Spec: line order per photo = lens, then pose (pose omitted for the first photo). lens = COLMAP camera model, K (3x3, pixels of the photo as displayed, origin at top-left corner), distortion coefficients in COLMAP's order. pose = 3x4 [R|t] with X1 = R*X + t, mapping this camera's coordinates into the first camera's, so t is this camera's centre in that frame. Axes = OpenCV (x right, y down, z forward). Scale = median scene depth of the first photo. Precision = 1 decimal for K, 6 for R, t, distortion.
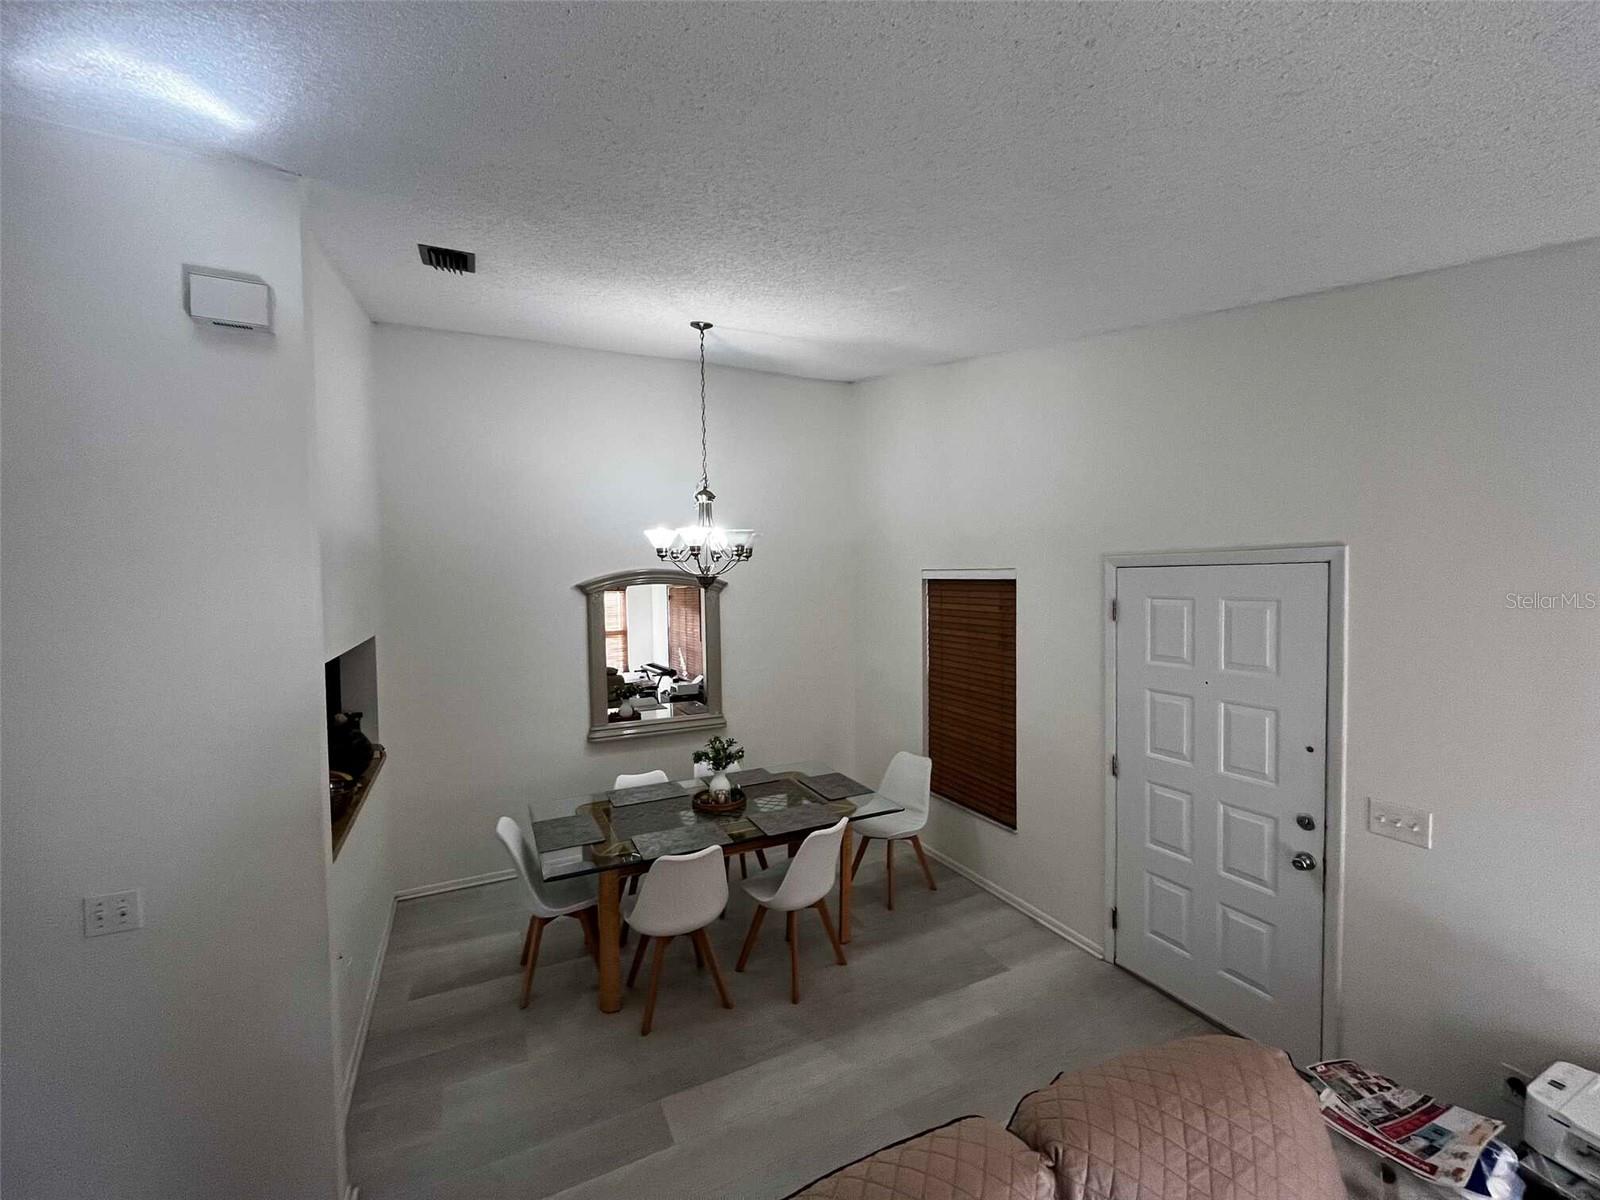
lens RADIAL K [[652.7, 0, 800.0], [0, 652.7, 600.0], [0, 0, 1]] dist [-0.001582, -0.000586]
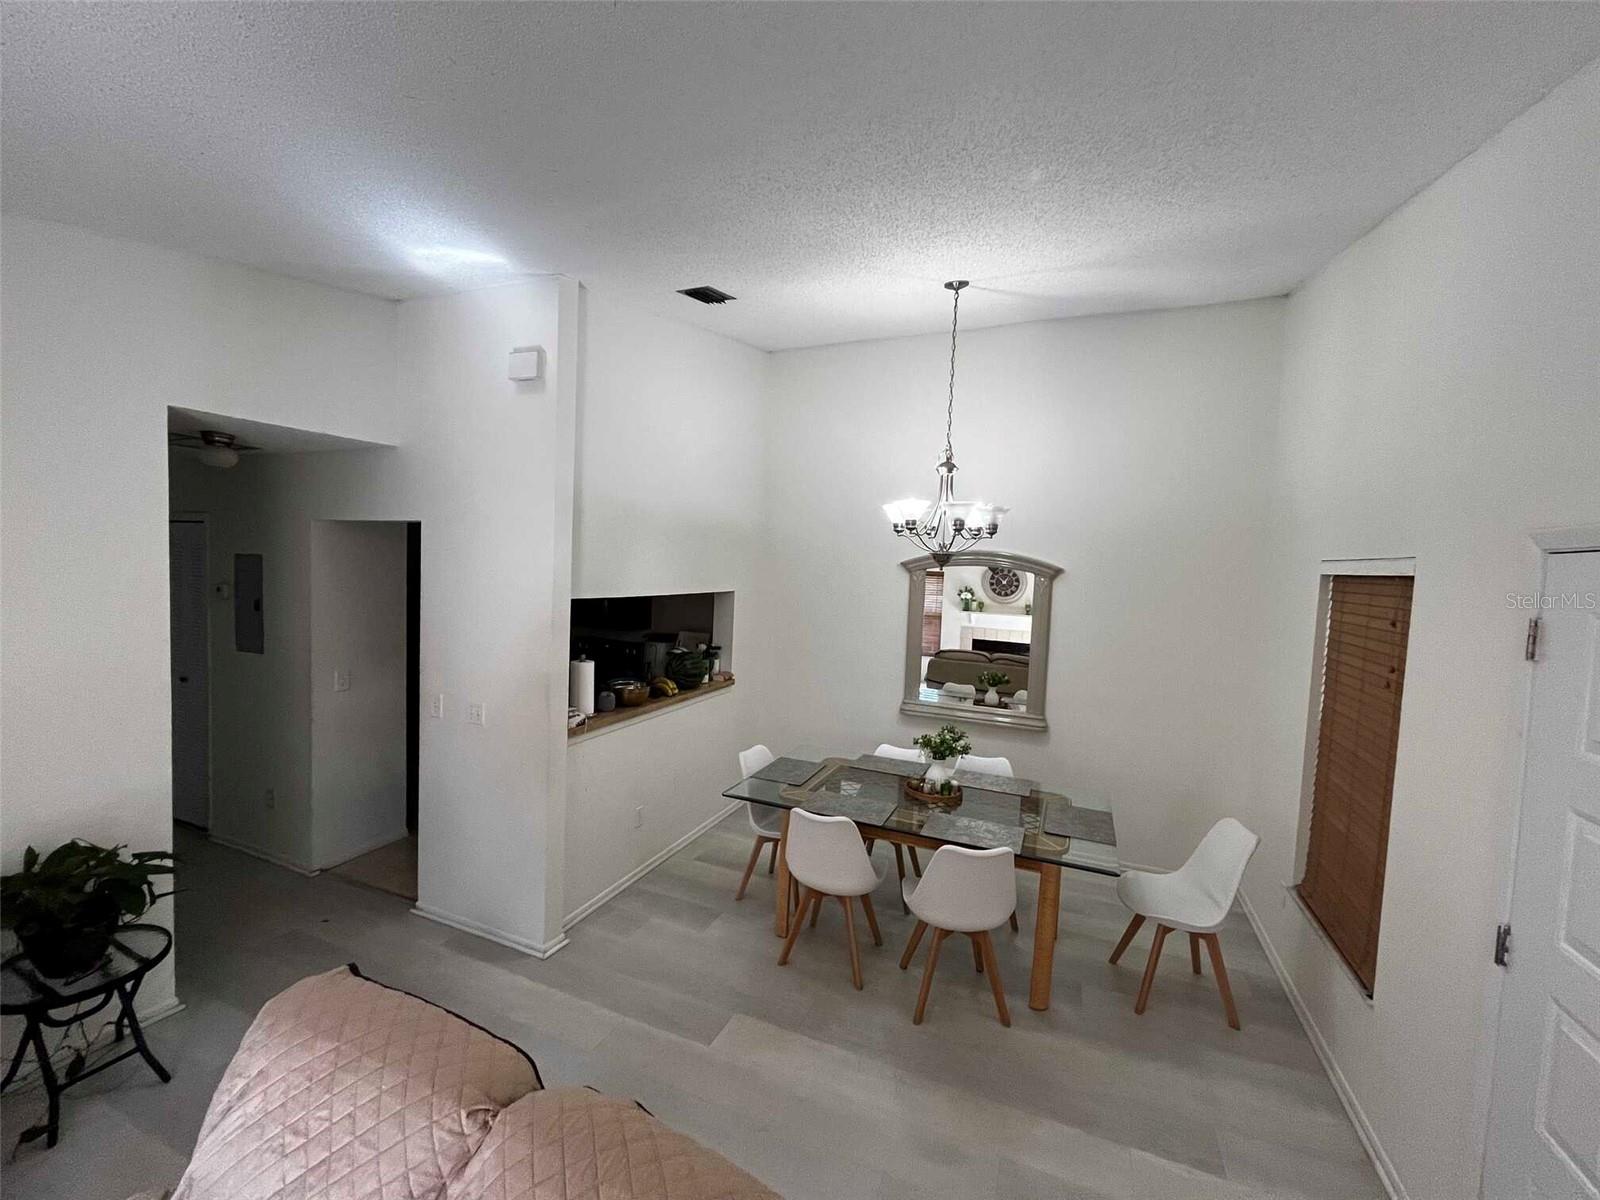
lens RADIAL K [[652.7, 0, 800.0], [0, 652.7, 600.0], [0, 0, 1]] dist [-0.001582, -0.000586]
pose [[0.651847, 0.081478, -0.753961, 0.443074], [-0.076275, 0.996214, 0.041713, 0.007273], [0.754505, 0.030318, 0.655593, 0.229962]]
